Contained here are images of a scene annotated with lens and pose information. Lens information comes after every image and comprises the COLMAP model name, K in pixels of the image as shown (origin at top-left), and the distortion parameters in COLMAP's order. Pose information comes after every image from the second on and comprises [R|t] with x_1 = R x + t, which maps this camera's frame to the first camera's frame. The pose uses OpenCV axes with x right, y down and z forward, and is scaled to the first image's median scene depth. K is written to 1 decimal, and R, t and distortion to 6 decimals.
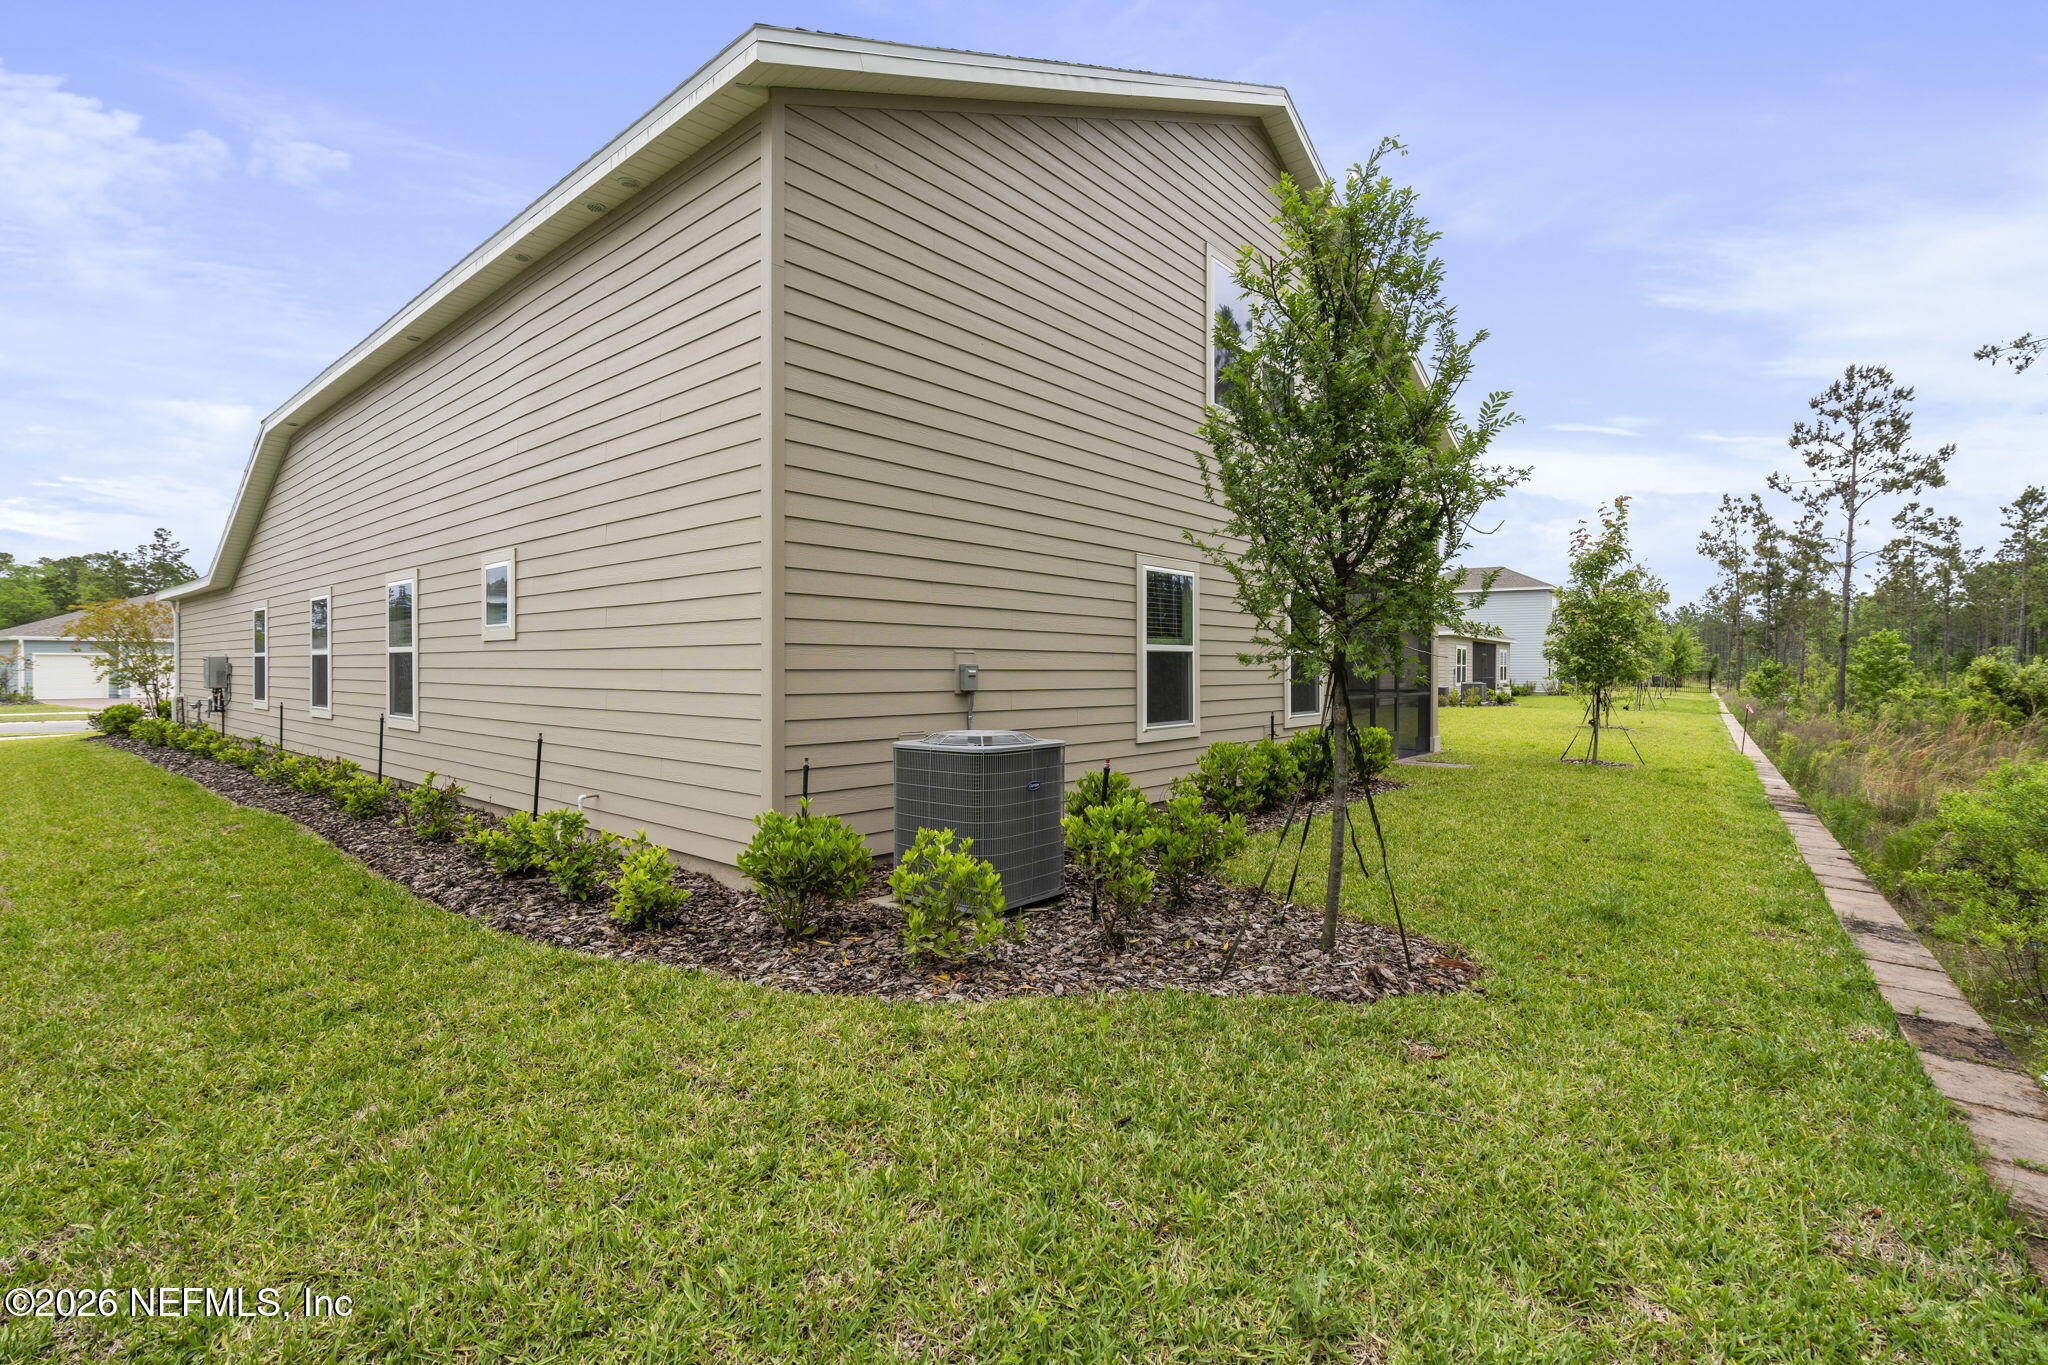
lens RADIAL K [[944.3, 0, 1022.2], [0, 944.3, 674.4], [0, 0, 1]] dist [-0.005032, 0.000508]
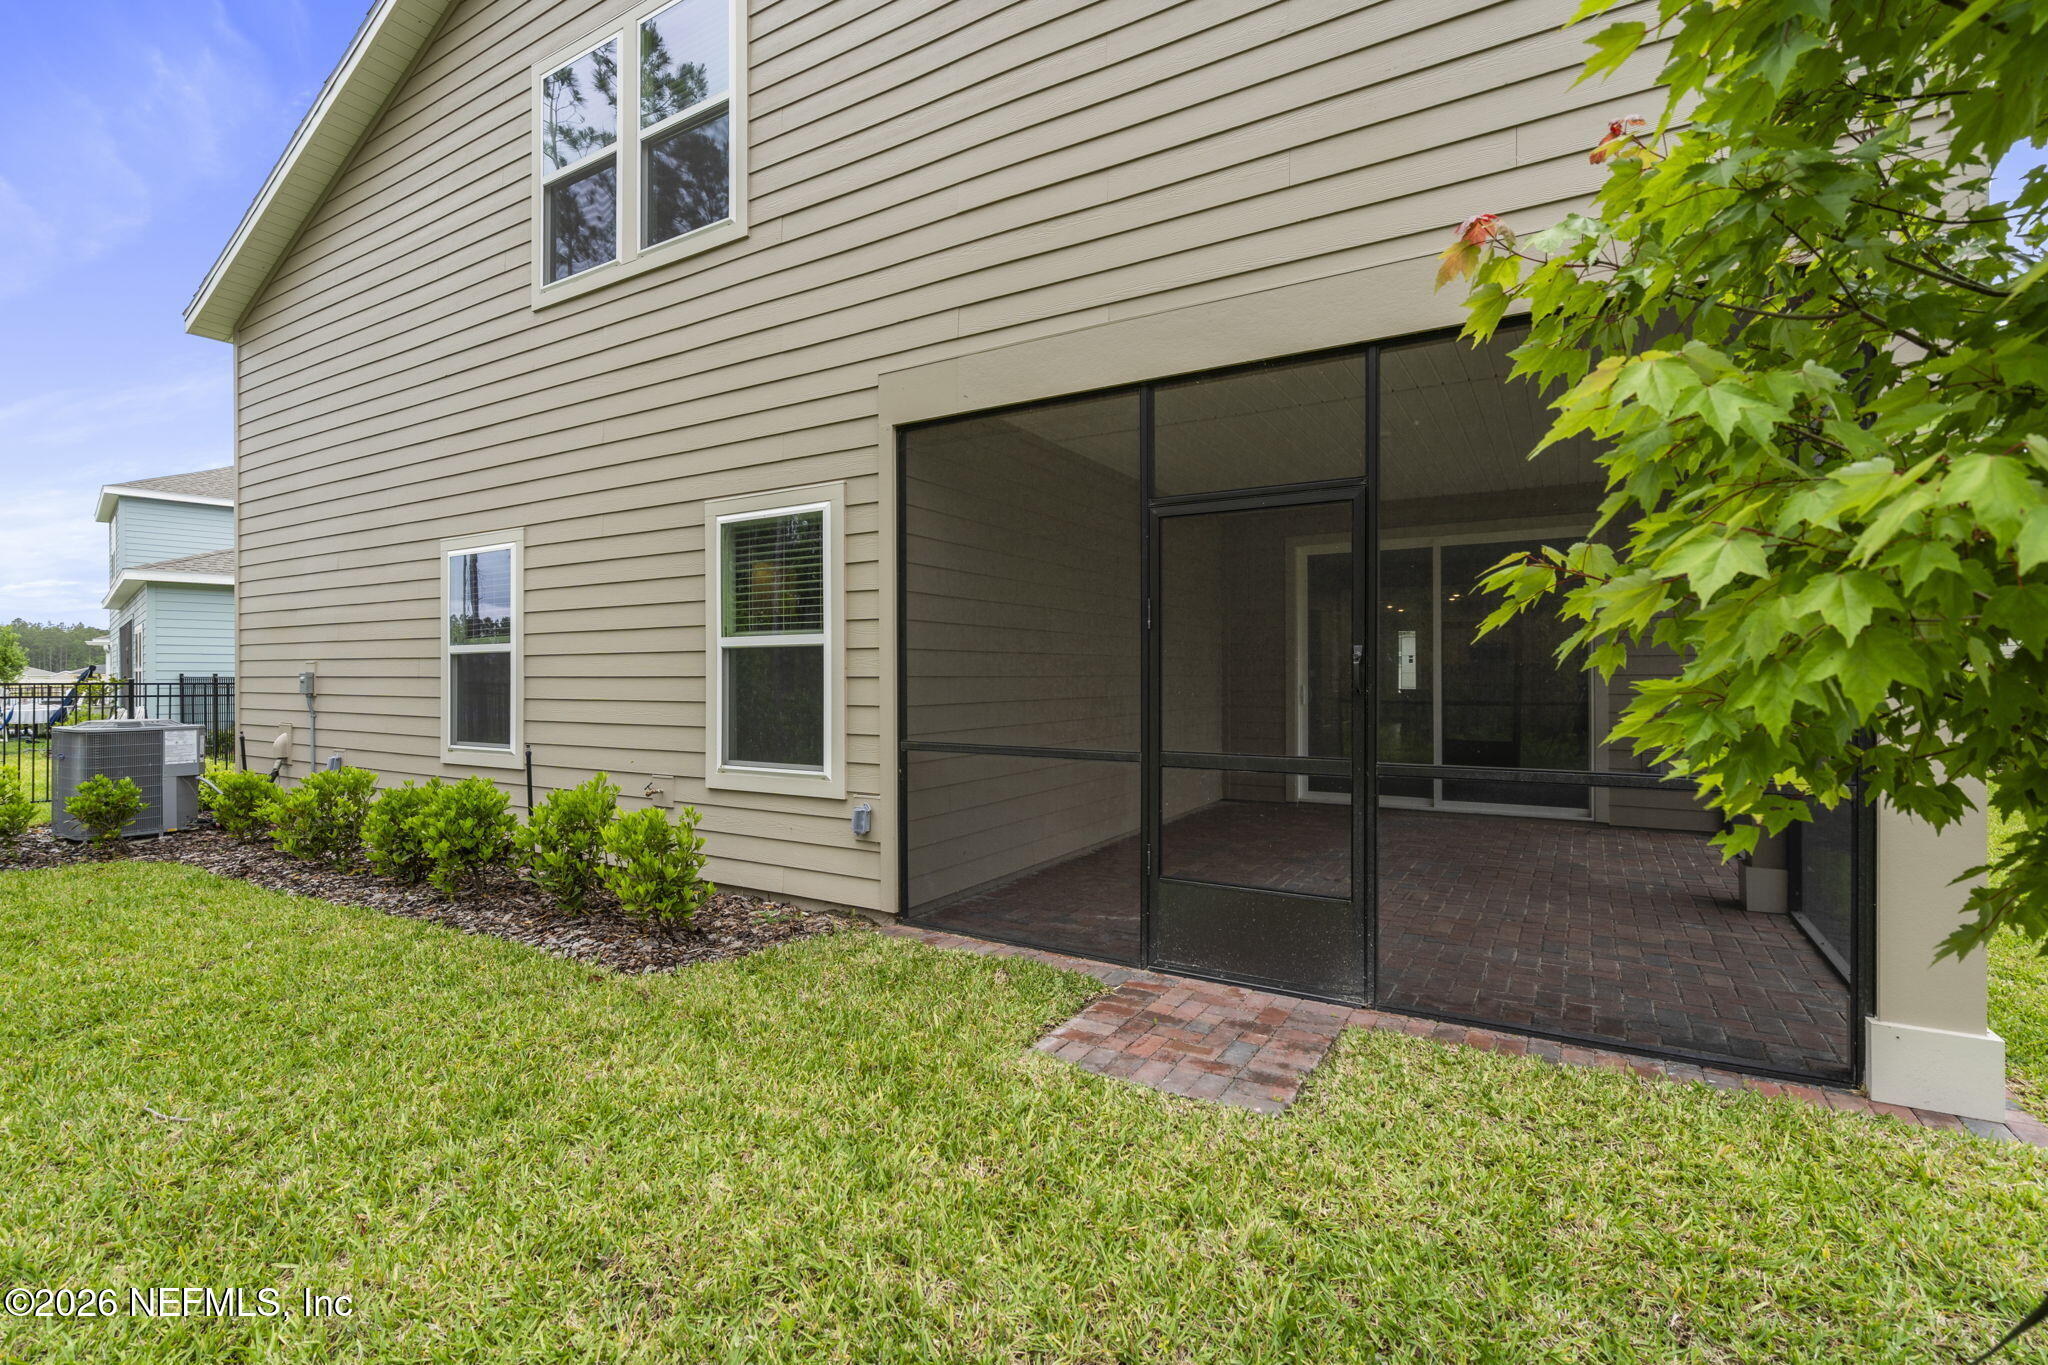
lens RADIAL K [[936.4, 0, 1025.0], [0, 936.4, 680.9], [0, 0, 1]] dist [-0.001045, -0.000079]
pose [[0.171895, -0.001582, -0.985114, 0.789616], [-0.006844, 0.999973, -0.002800, -0.001142], [0.985092, 0.007224, 0.171879, 1.080796]]
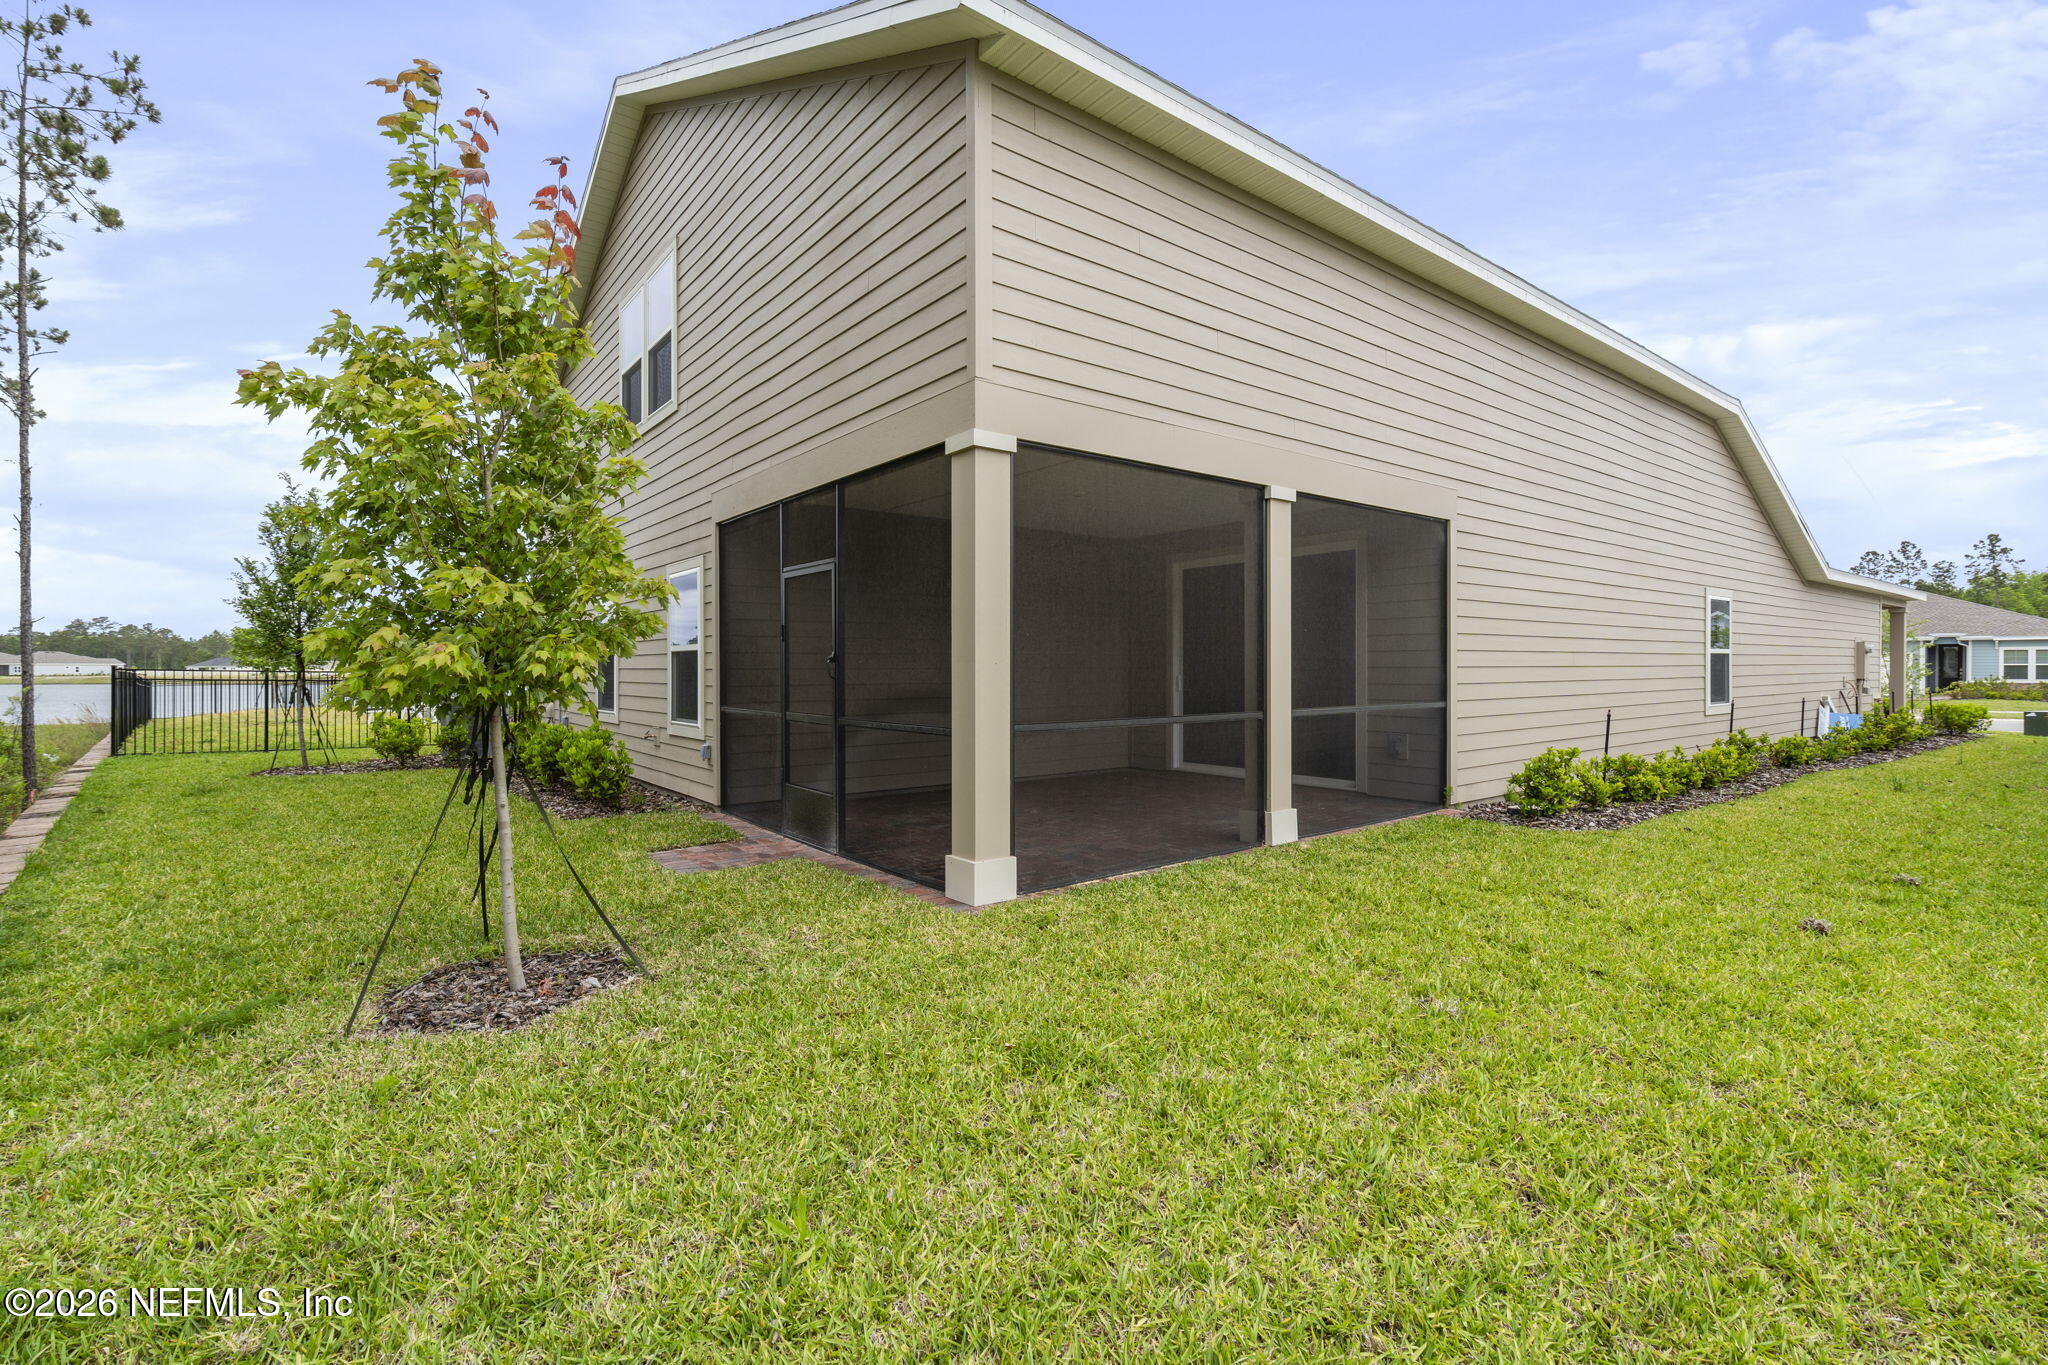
lens RADIAL K [[944.3, 0, 1013.1], [0, 944.3, 685.7], [0, 0, 1]] dist [-0.005032, 0.000508]
pose [[-0.192257, 0.010131, -0.981292, 1.119365], [-0.006235, 0.999914, 0.011545, -0.000134], [0.981325, 0.008338, -0.192177, 1.581218]]
